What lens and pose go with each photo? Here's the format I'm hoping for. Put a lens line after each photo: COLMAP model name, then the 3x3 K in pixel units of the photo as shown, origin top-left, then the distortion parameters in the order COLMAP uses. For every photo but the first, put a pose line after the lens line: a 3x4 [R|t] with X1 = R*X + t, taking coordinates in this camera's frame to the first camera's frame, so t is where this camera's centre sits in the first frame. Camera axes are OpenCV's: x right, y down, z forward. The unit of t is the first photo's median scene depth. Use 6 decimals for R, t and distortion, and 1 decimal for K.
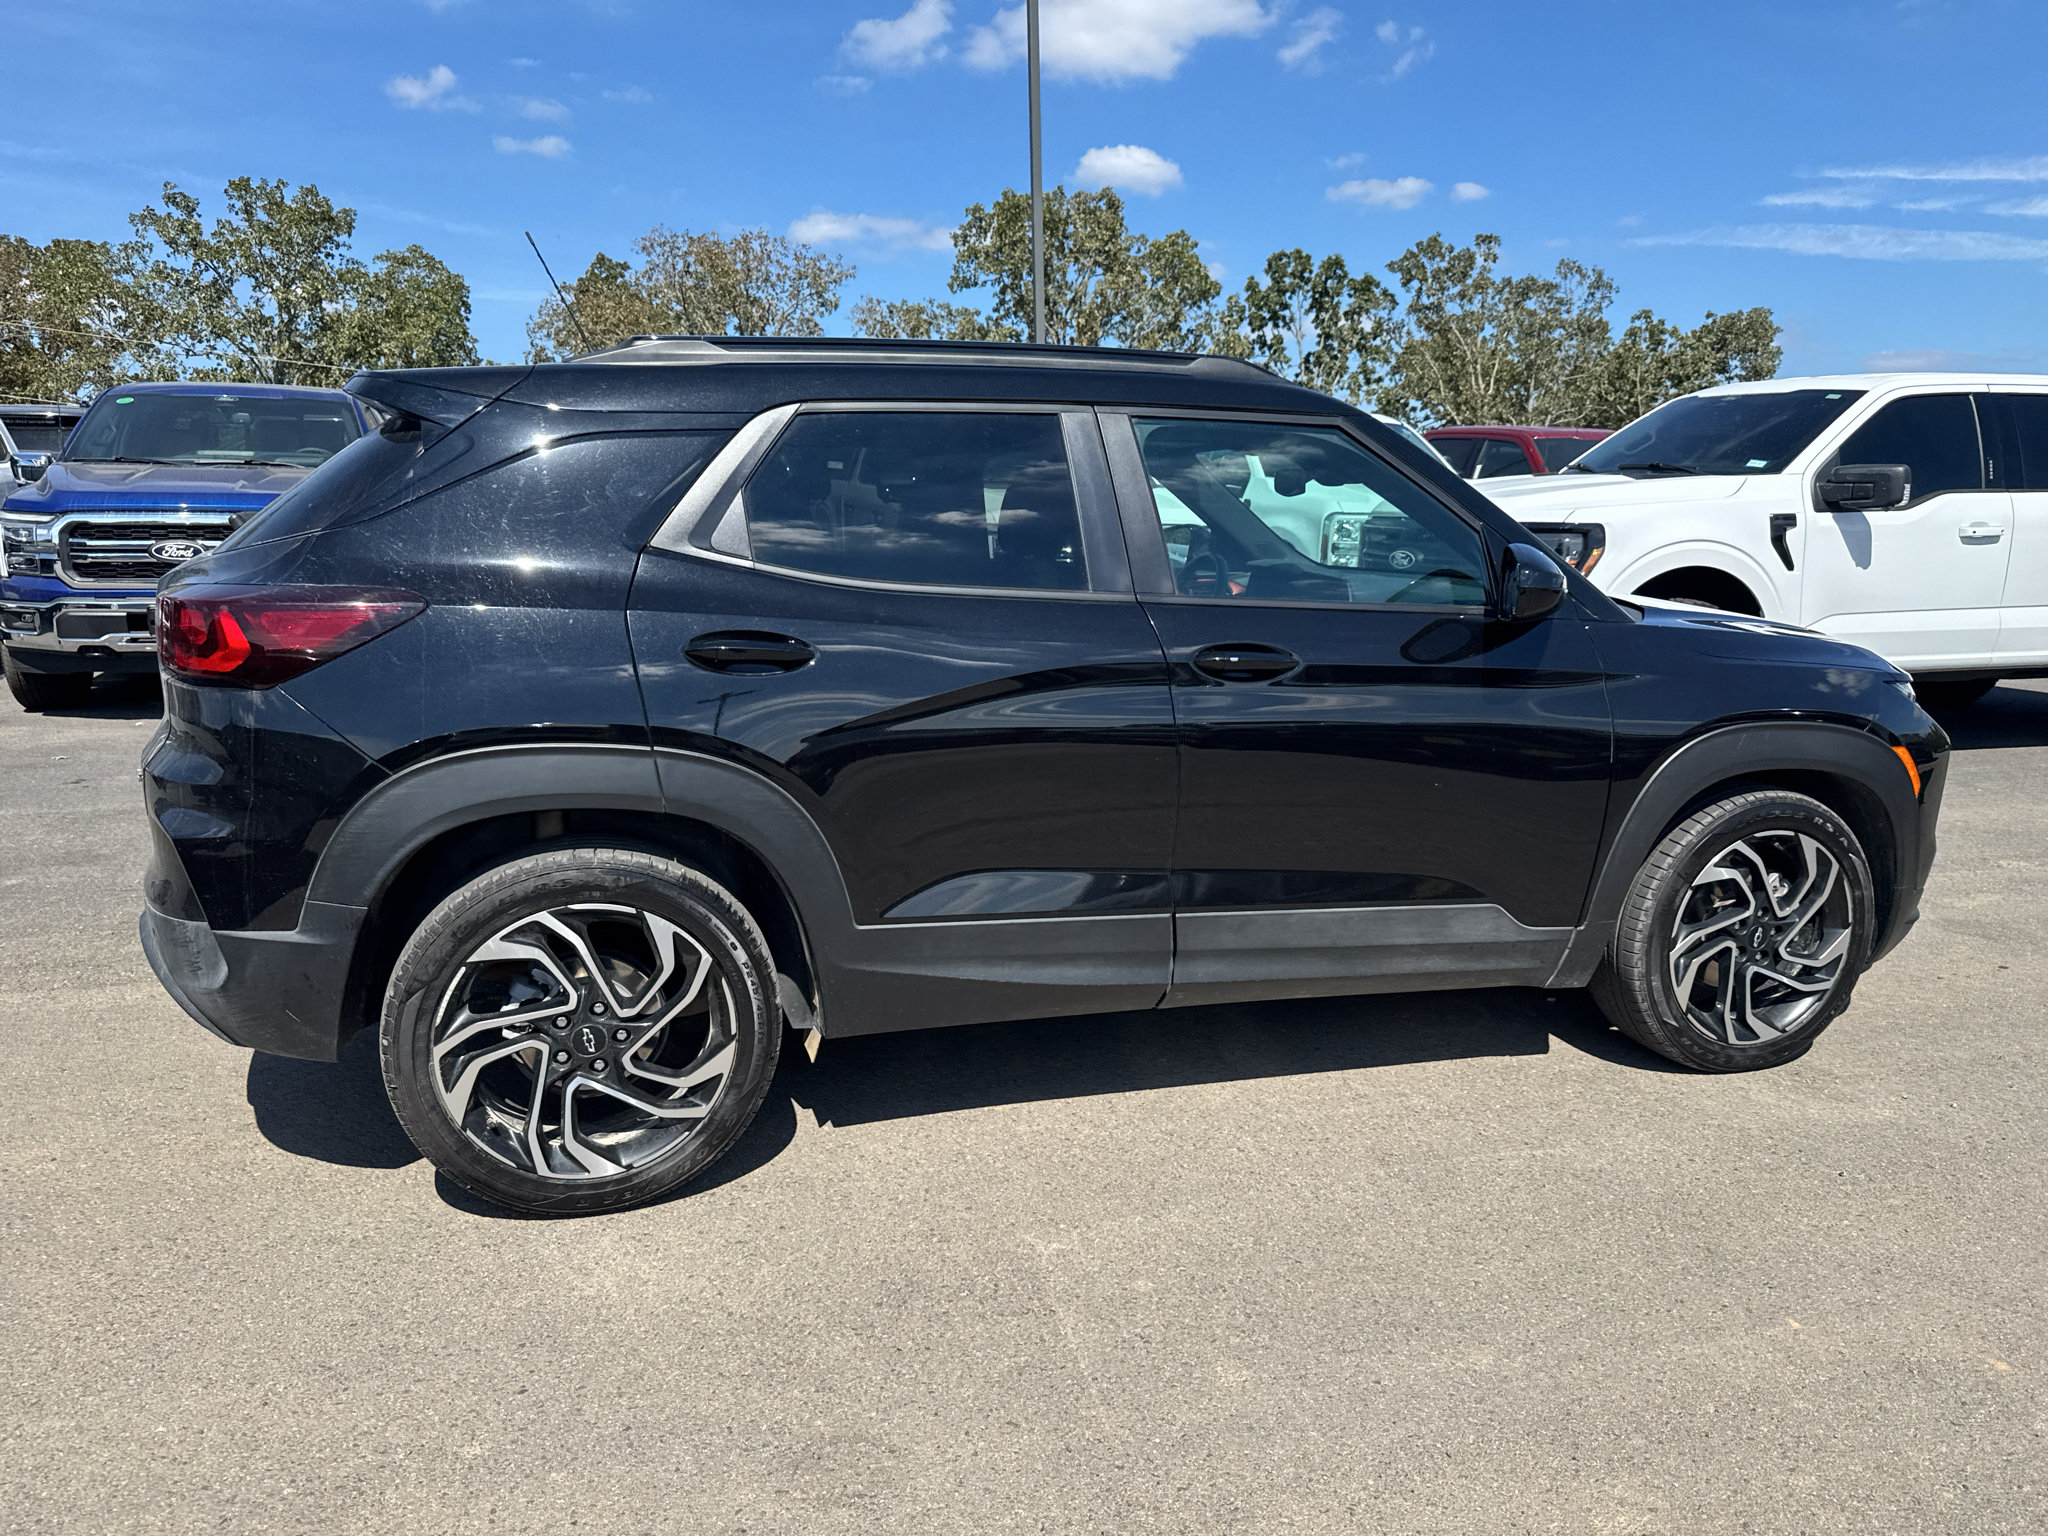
lens RADIAL K [[1481.7, 0, 1041.5], [0, 1481.7, 786.9], [0, 0, 1]] dist [0.013007, -0.018099]
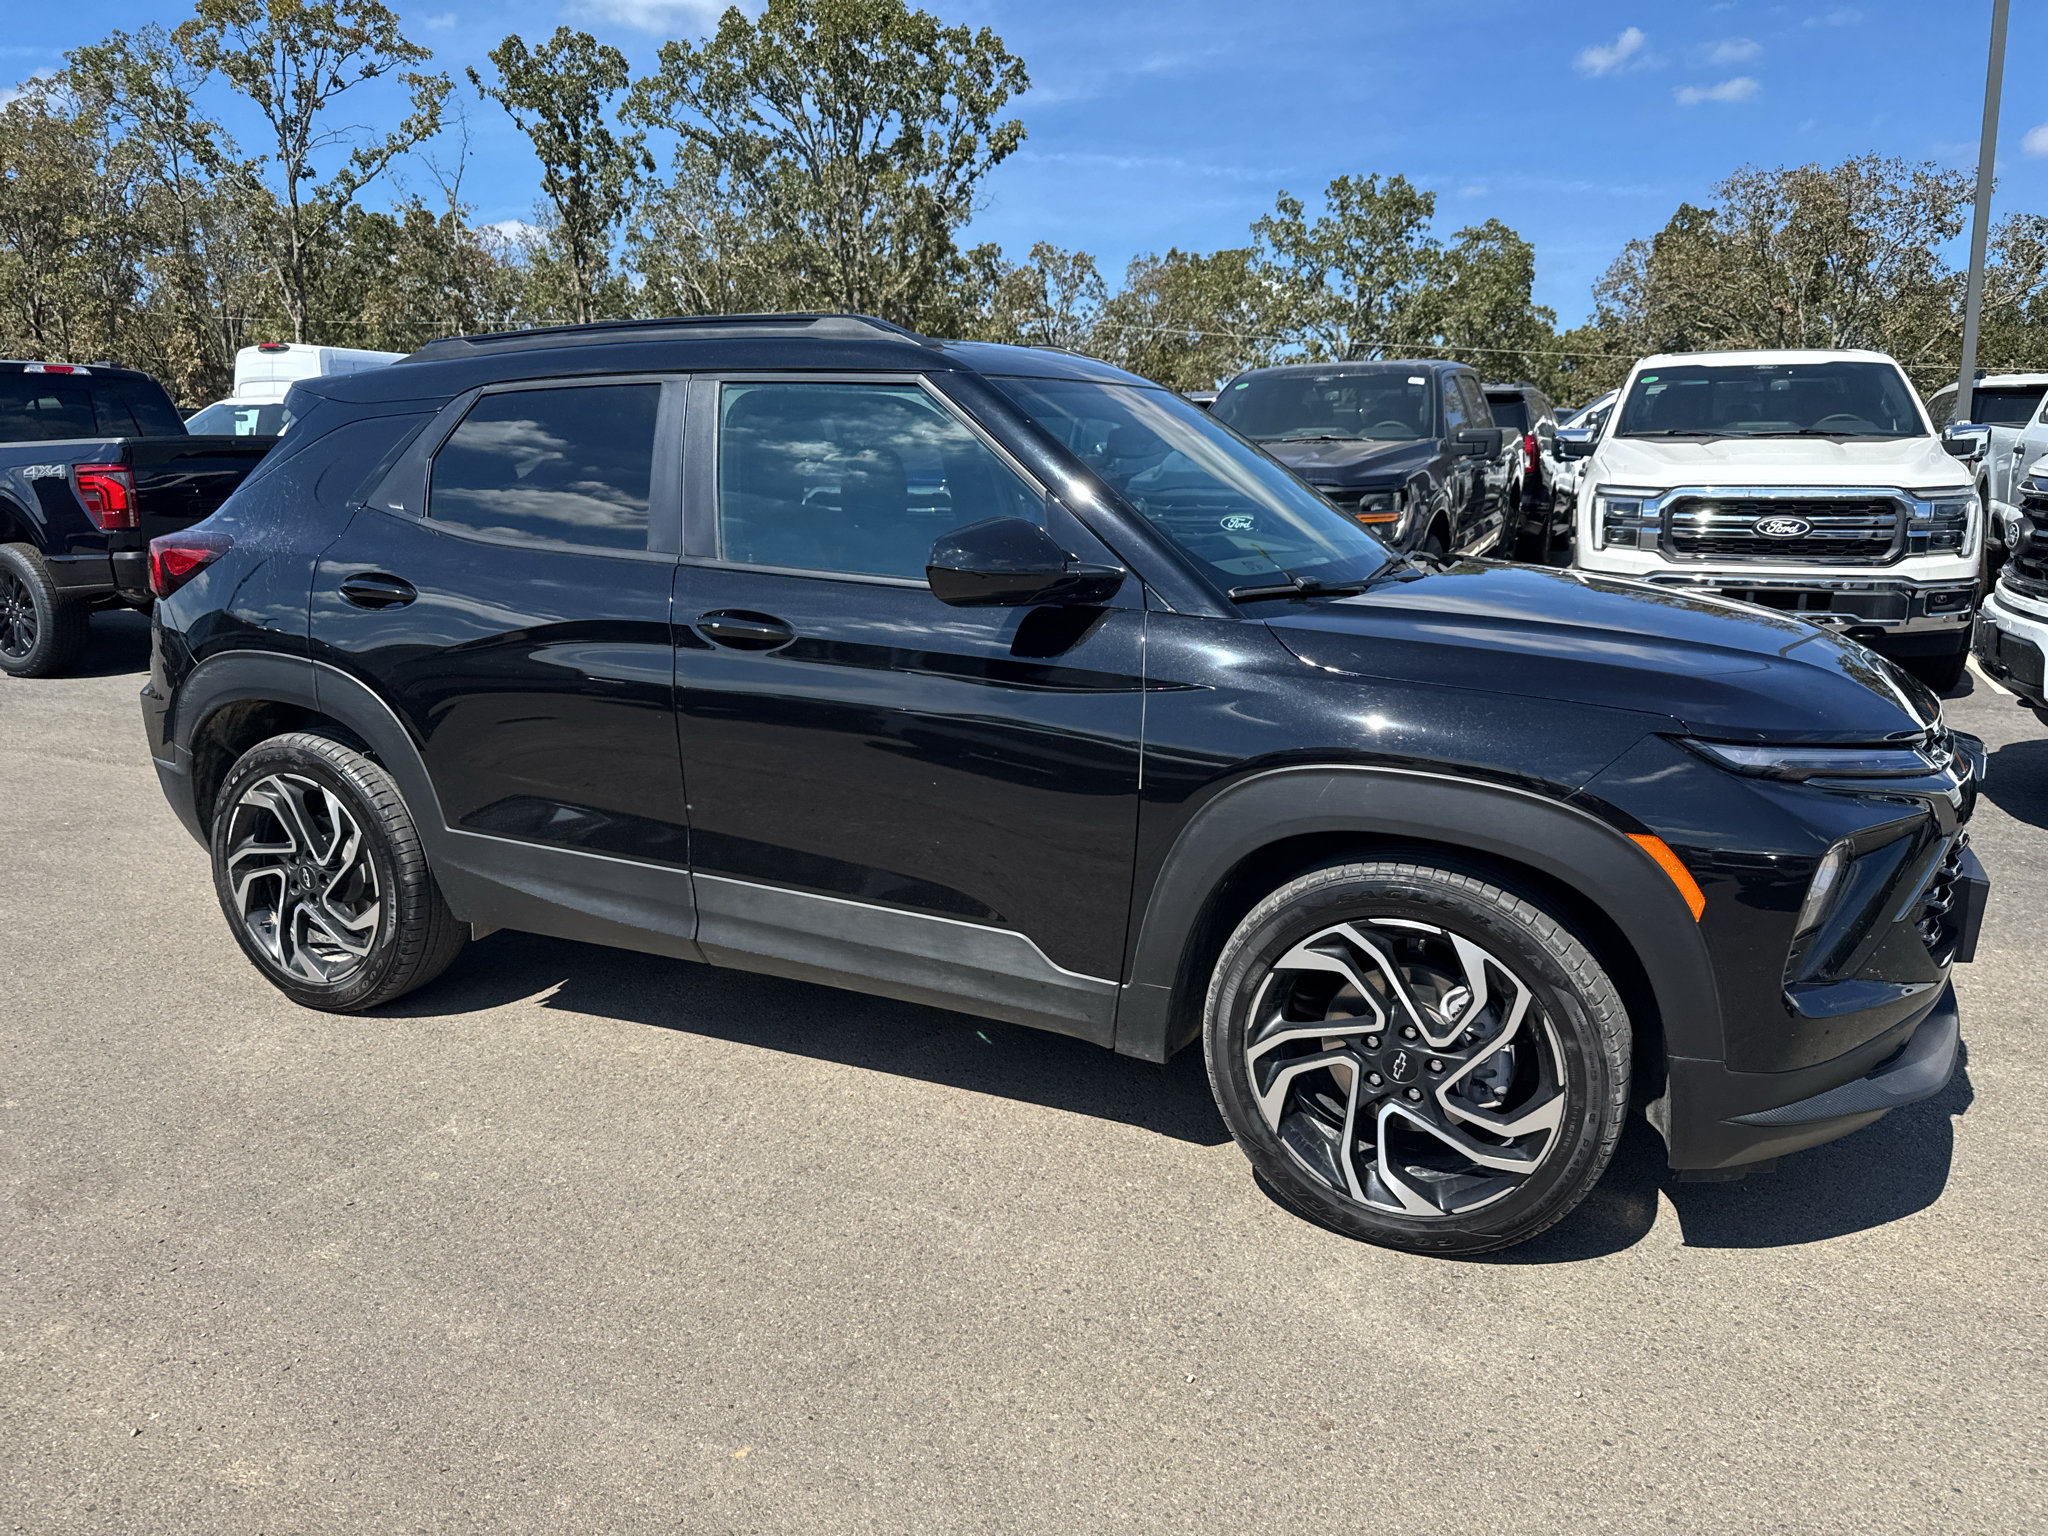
lens RADIAL K [[1471.4, 0, 1013.9], [0, 1471.4, 779.7], [0, 0, 1]] dist [0.024524, -0.032485]
pose [[0.730039, 0.130264, -0.670875, 0.421622], [-0.118238, 0.990937, 0.063746, -0.030940], [0.673099, 0.032786, 0.738825, 0.179767]]
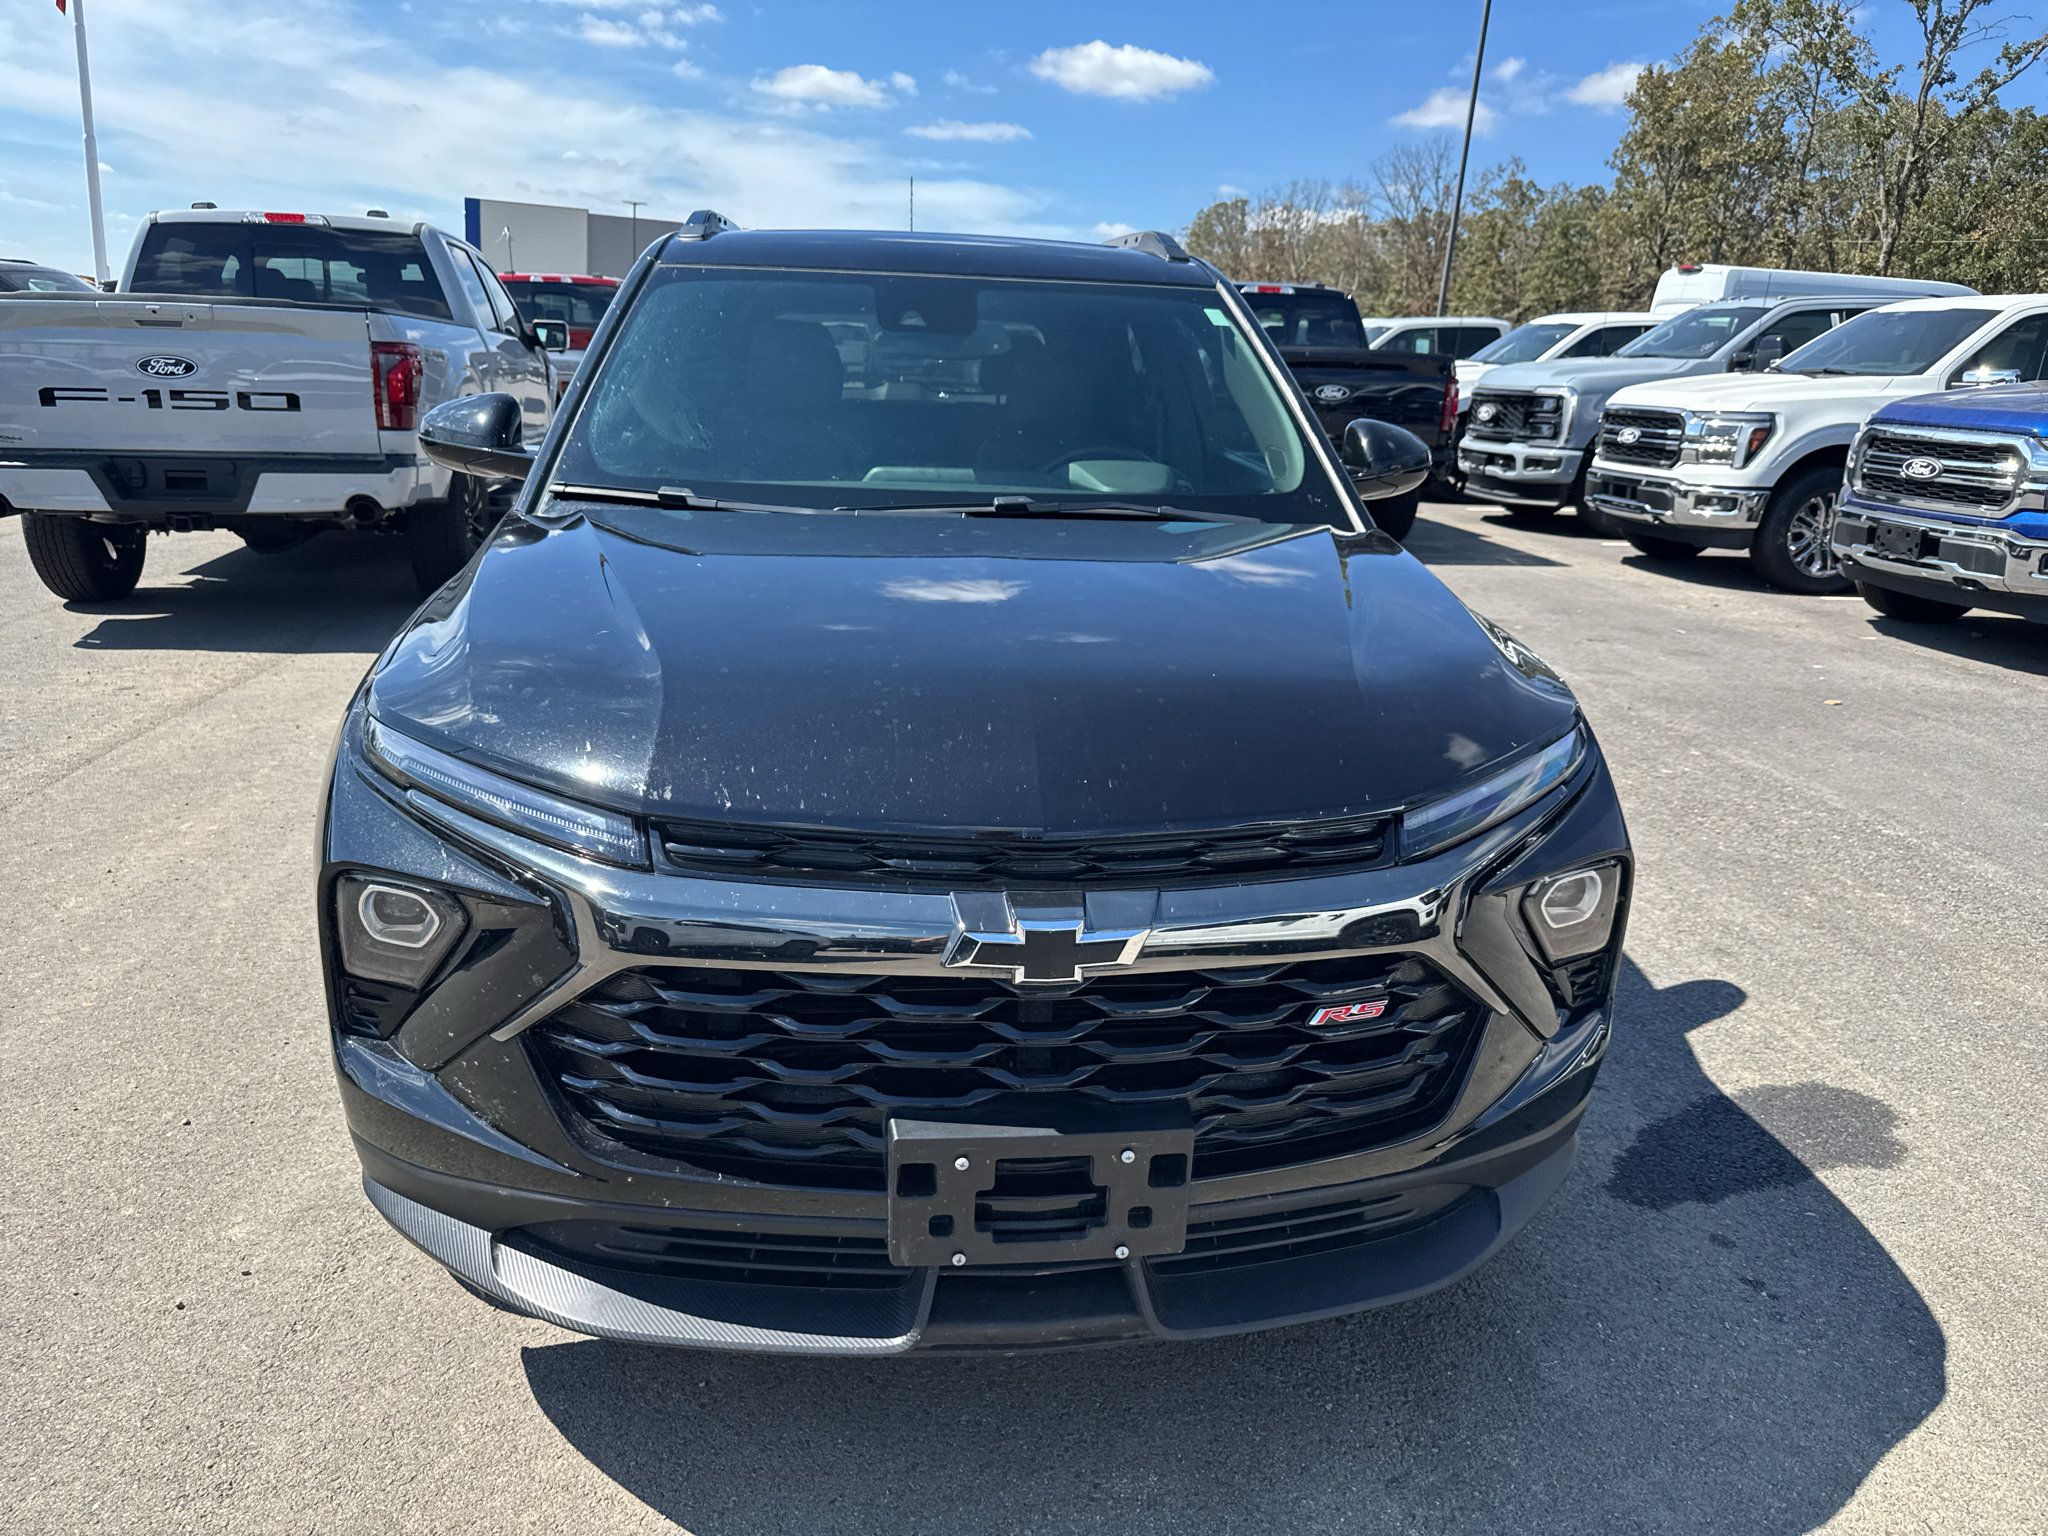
lens RADIAL K [[1481.7, 0, 1018.2], [0, 1481.7, 767.2], [0, 0, 1]] dist [0.013007, -0.018099]
pose [[-0.189490, 0.243023, -0.951332, 0.548870], [-0.230131, 0.930906, 0.283643, -0.126014], [0.954533, 0.272679, -0.120471, 0.662961]]
